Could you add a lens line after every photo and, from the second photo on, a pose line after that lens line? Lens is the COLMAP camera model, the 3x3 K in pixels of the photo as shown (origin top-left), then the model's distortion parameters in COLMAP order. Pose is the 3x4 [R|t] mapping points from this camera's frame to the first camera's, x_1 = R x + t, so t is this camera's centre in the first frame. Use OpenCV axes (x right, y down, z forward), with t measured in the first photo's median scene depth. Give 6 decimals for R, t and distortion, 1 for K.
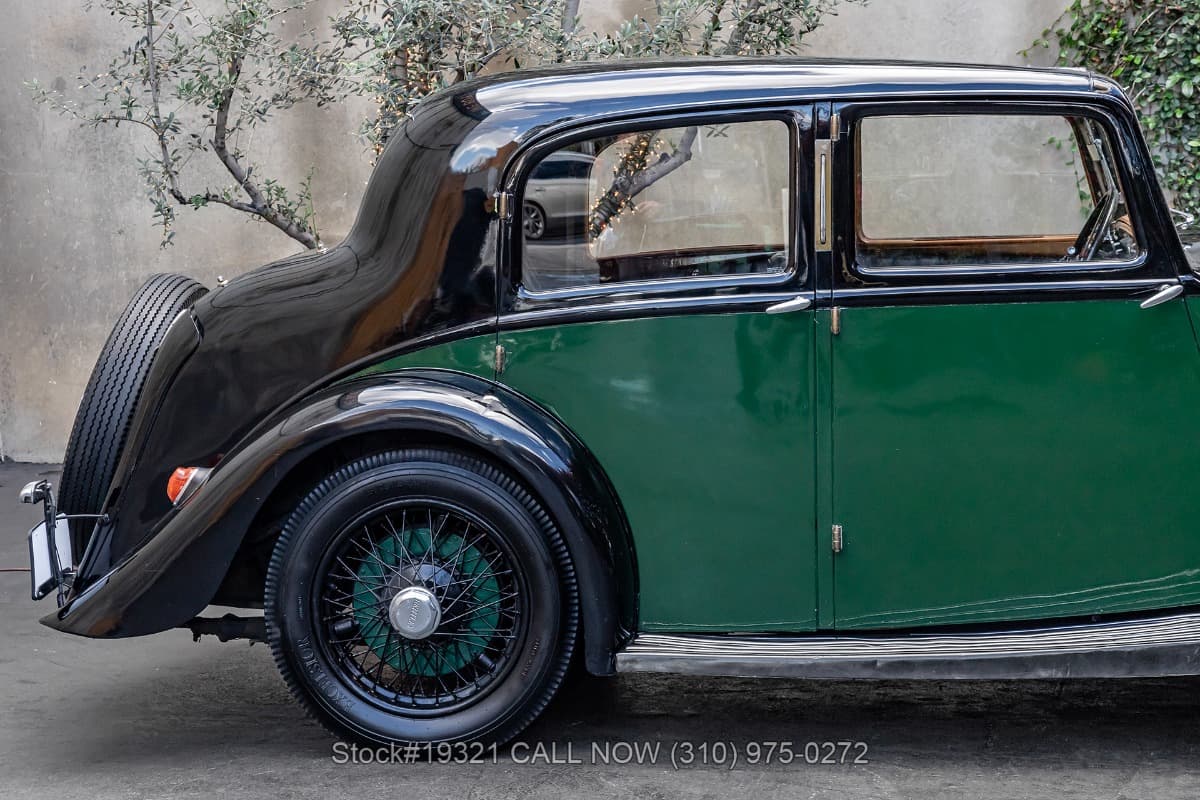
lens RADIAL K [[2729.4, 0, 573.2], [0, 2729.4, 404.3], [0, 0, 1]] dist [0.381678, 0.479886]
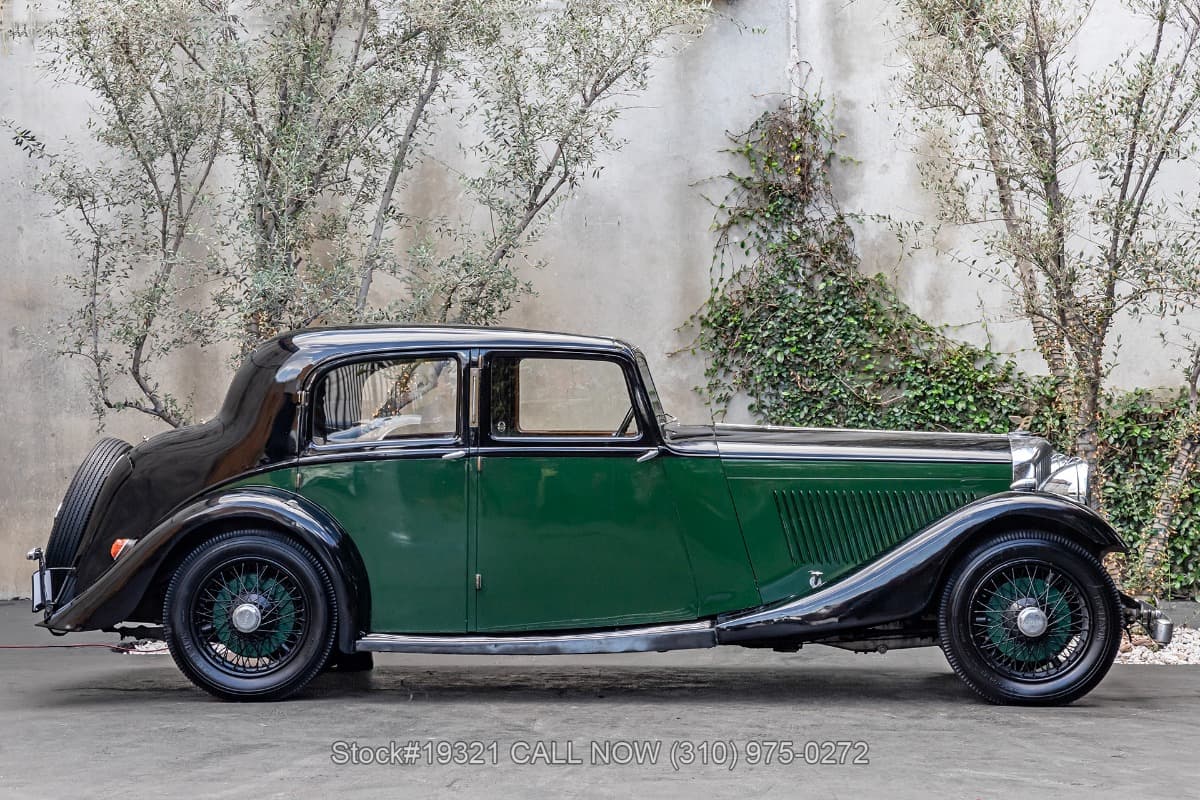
lens RADIAL K [[2729.4, 0, 573.2], [0, 2729.4, 404.3], [0, 0, 1]] dist [0.381678, 0.479886]
pose [[0.998494, 0.026782, 0.047886, 0.062770], [-0.022059, 0.995081, -0.096575, 0.097899], [-0.050237, 0.095373, 0.994173, -0.785119]]
